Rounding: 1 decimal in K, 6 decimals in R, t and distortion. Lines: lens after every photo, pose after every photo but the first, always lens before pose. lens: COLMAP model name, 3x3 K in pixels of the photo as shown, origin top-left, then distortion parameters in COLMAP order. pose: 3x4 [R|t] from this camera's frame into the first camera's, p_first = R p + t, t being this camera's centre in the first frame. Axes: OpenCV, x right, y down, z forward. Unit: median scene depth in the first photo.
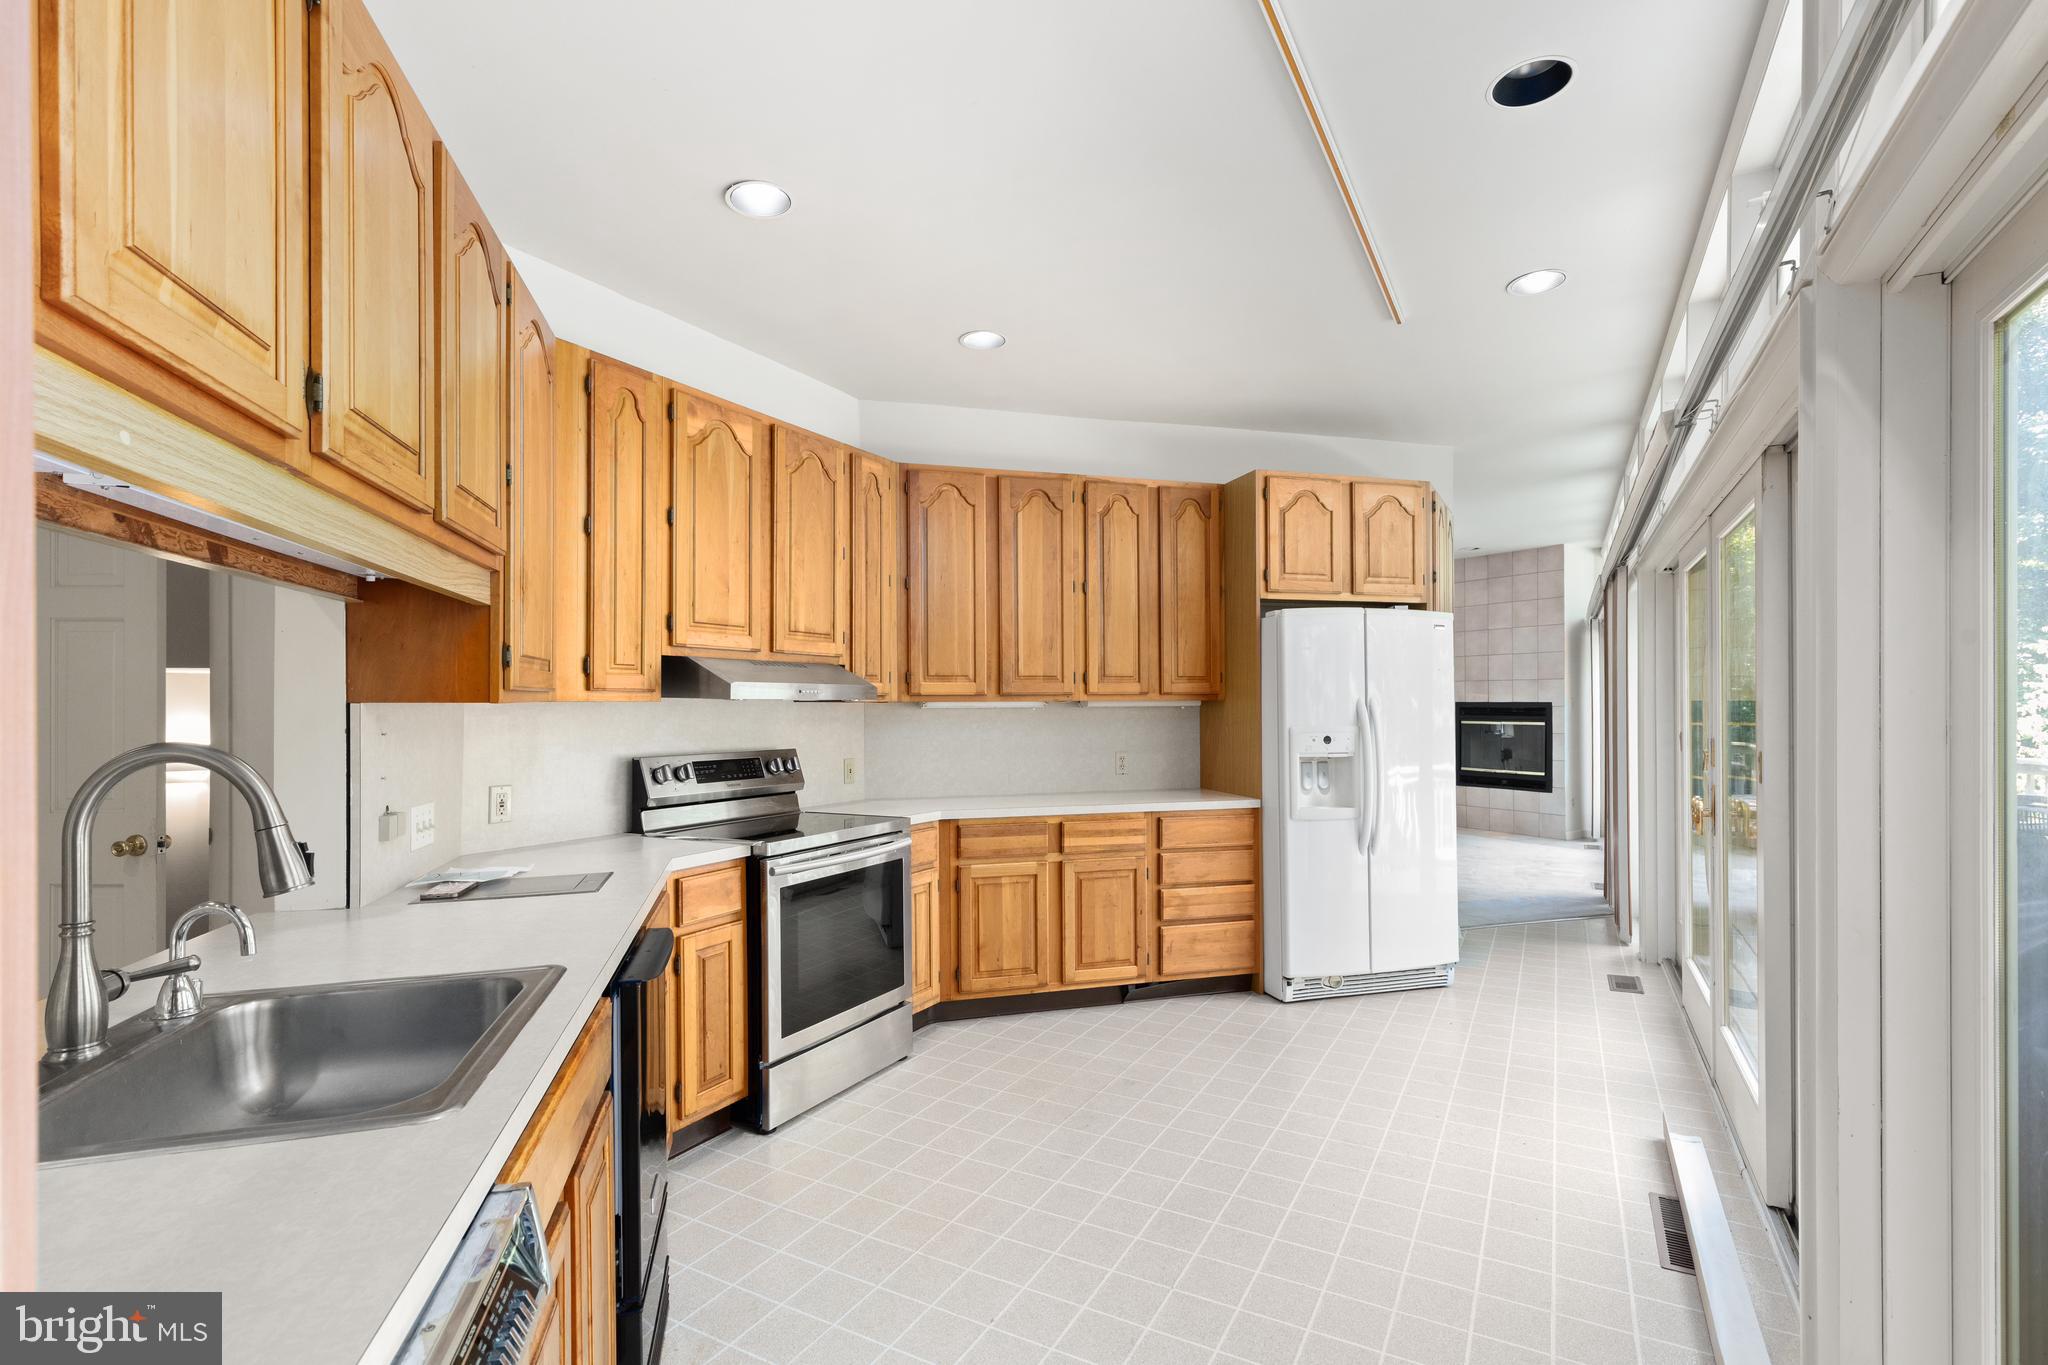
lens RADIAL K [[952.0, 0, 1022.0], [0, 952.0, 687.7], [0, 0, 1]] dist [0.006403, -0.000247]
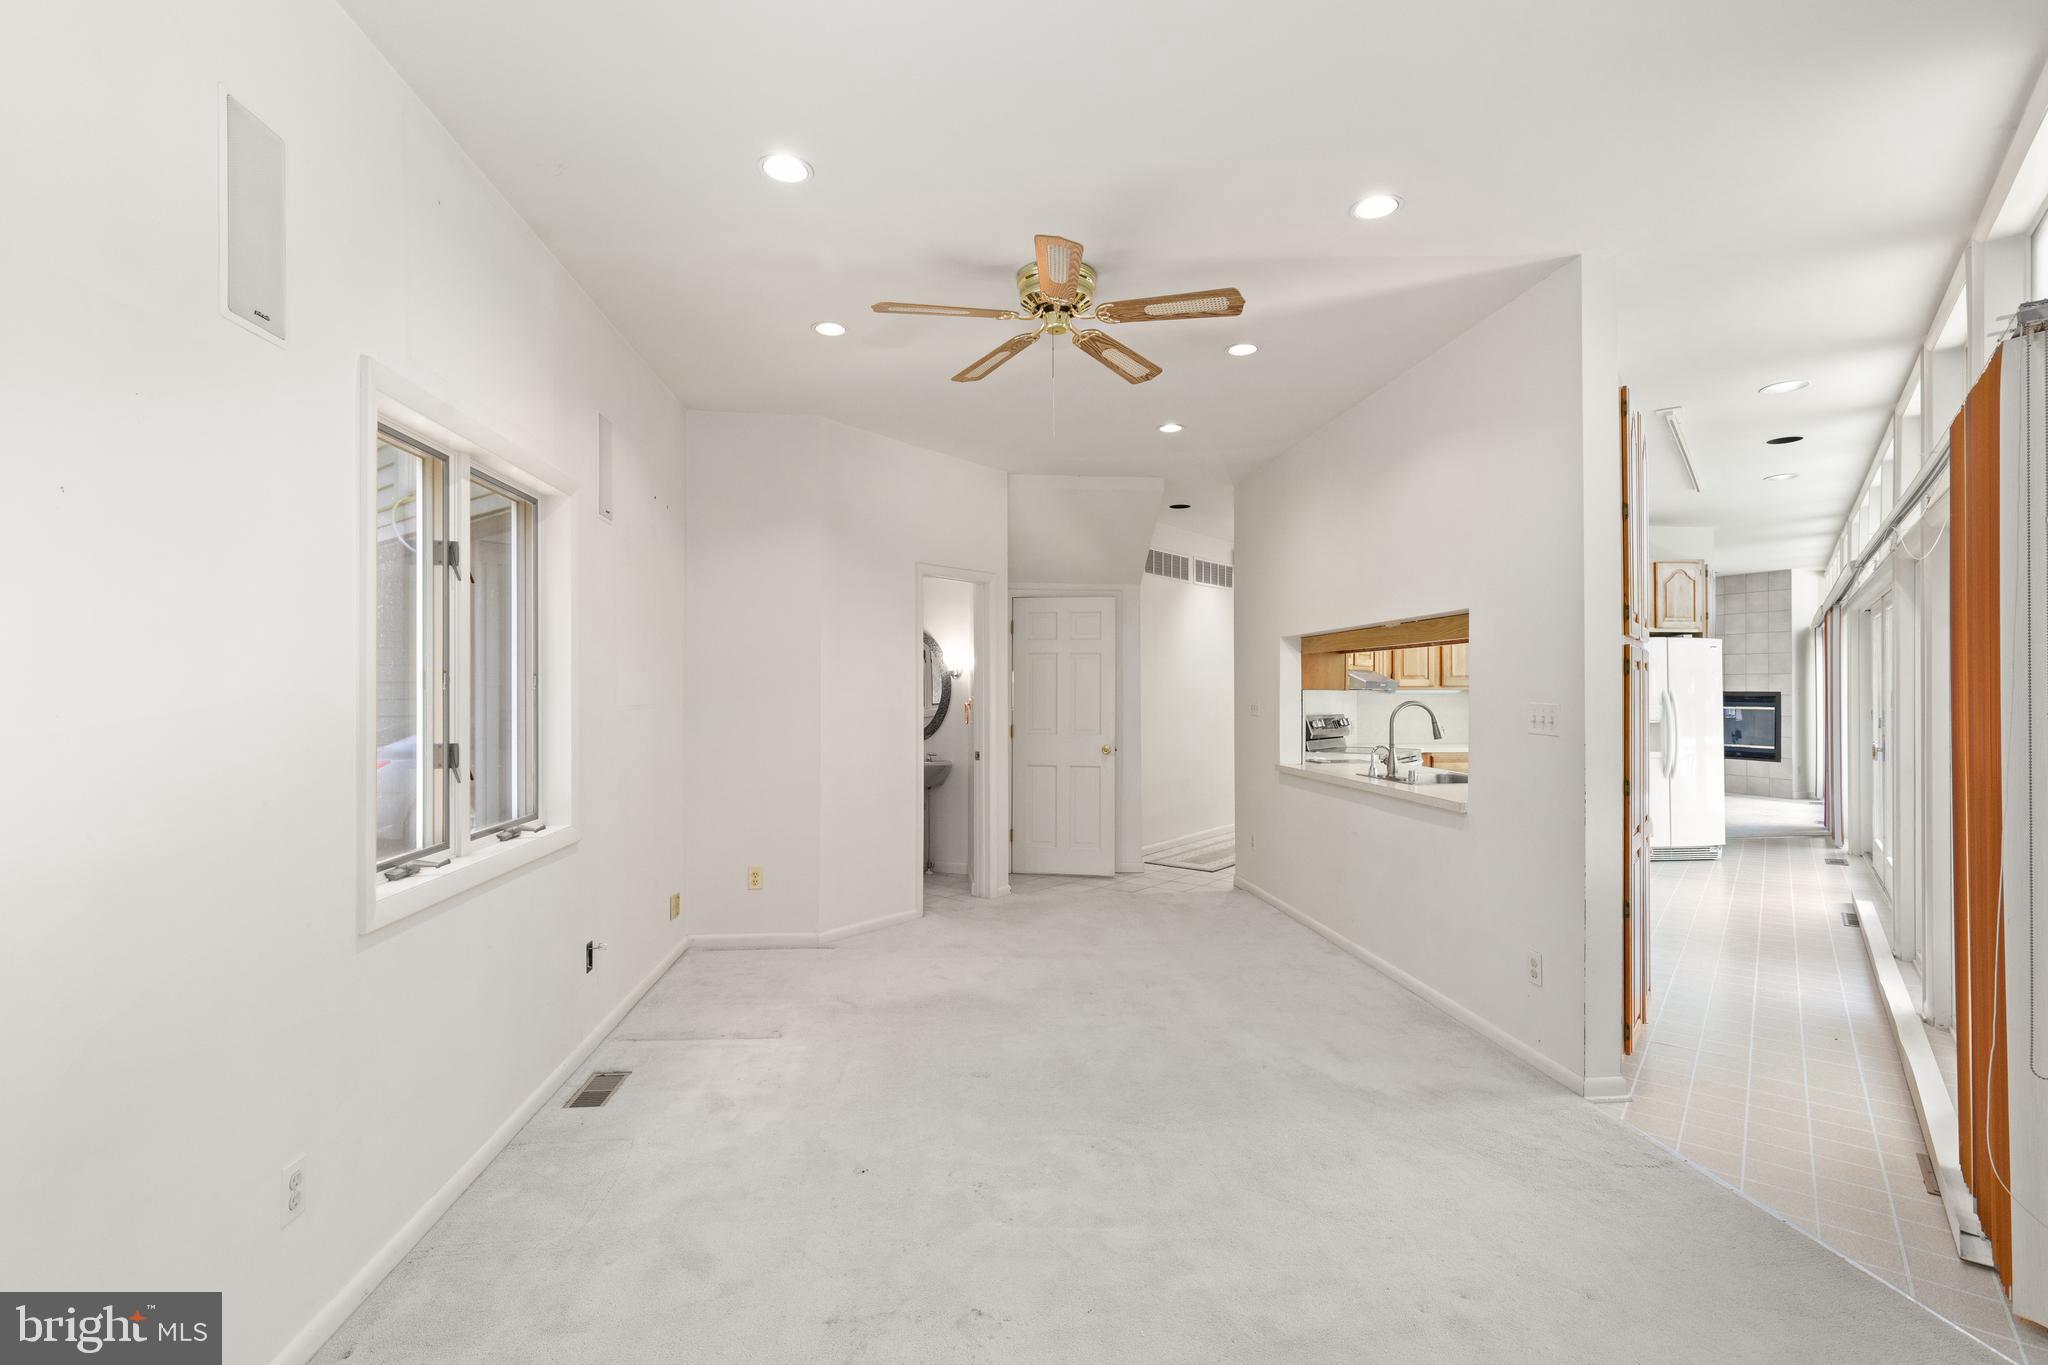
lens RADIAL K [[952.0, 0, 1009.4], [0, 952.0, 670.0], [0, 0, 1]] dist [0.006403, -0.000247]
pose [[0.986568, 0.002541, -0.163334, -0.476757], [-0.002989, 0.999992, -0.002496, -0.014363], [0.163326, 0.002951, 0.986568, -0.809126]]
